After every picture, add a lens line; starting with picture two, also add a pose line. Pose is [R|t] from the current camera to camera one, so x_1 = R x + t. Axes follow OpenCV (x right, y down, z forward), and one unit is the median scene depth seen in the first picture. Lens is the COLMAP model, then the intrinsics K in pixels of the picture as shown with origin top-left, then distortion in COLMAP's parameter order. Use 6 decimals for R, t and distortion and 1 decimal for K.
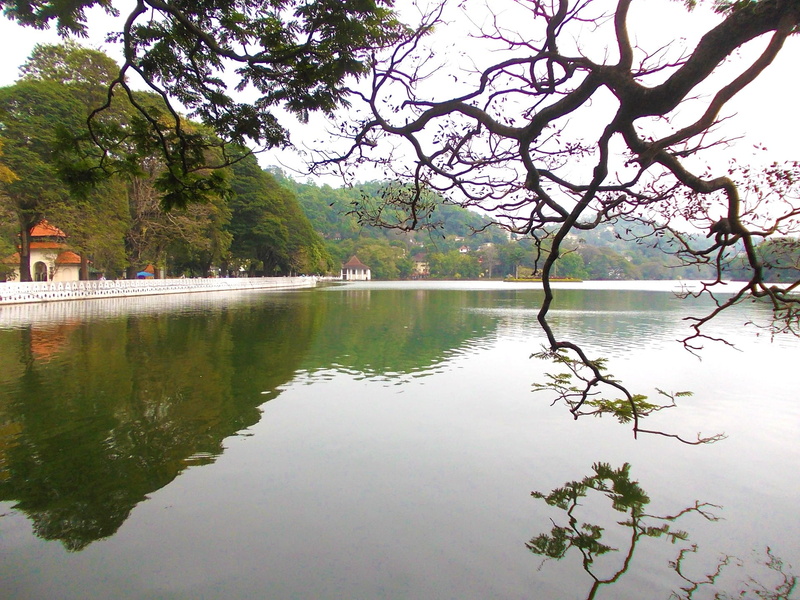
lens RADIAL K [[673.1, 0, 400.5], [0, 673.1, 295.8], [0, 0, 1]] dist [-0.025172, 0.010749]
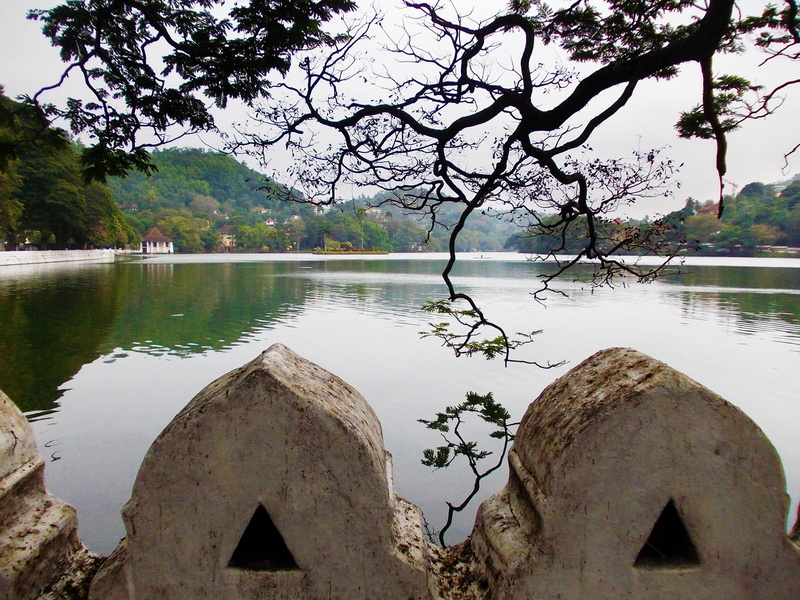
lens RADIAL K [[673.1, 0, 398.1], [0, 673.1, 302.7], [0, 0, 1]] dist [-0.025172, 0.010749]
pose [[0.959878, -0.024162, 0.279375, -0.188775], [0.010018, 0.998600, 0.051944, 0.013001], [-0.280239, -0.047061, 0.958776, -0.176183]]
